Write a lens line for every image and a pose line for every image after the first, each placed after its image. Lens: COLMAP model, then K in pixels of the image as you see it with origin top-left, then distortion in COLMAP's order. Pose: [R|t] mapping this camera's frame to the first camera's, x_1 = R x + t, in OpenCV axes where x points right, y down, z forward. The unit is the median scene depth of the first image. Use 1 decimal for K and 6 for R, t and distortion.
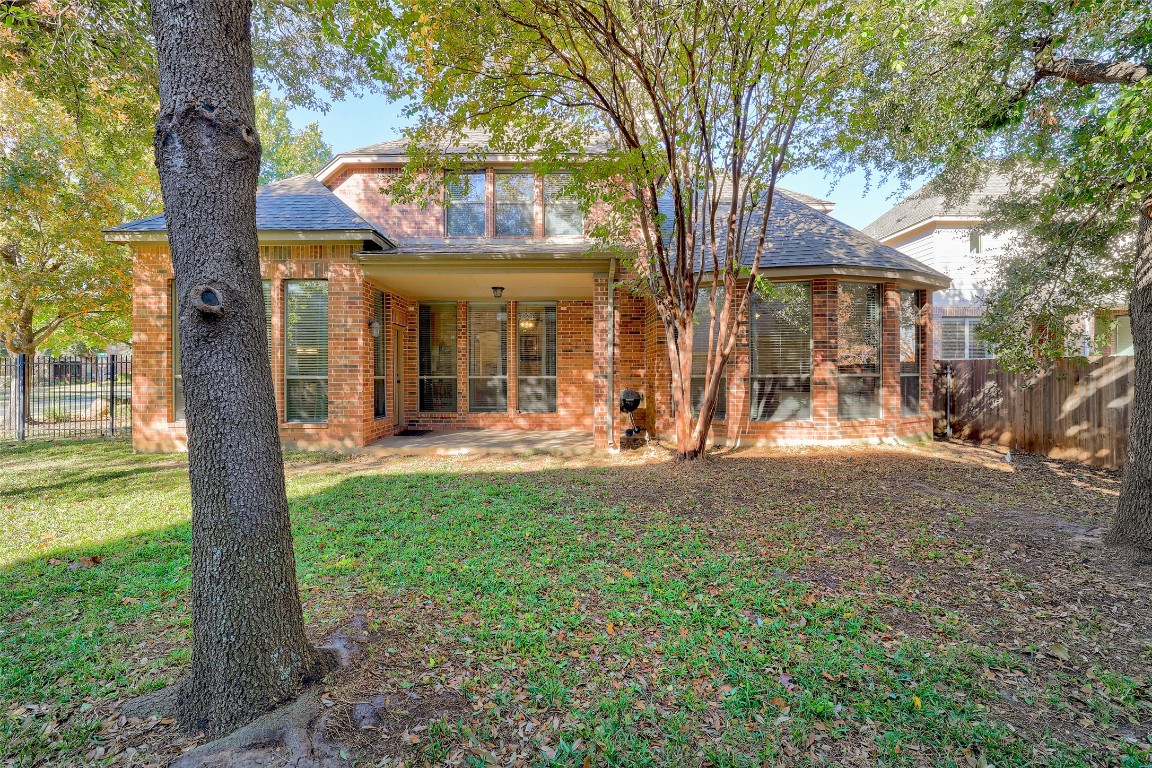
lens RADIAL K [[500.3, 0, 556.1], [0, 500.3, 369.6], [0, 0, 1]] dist [-0.013405, 0.008882]
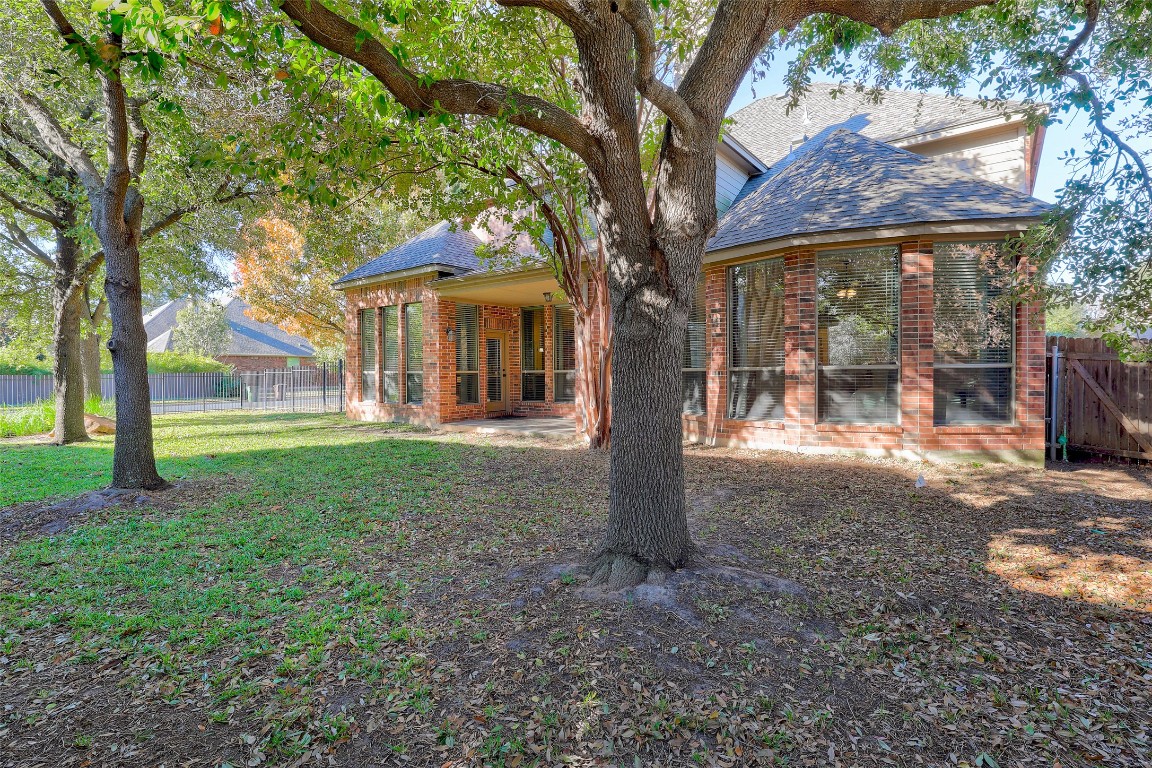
lens RADIAL K [[542.6, 0, 554.2], [0, 542.6, 371.0], [0, 0, 1]] dist [-0.002861, -0.000365]
pose [[0.783196, -0.004629, -0.621758, 0.771257], [0.013060, 0.999874, 0.009006, 0.003967], [0.621638, -0.015173, 0.783158, 0.040309]]
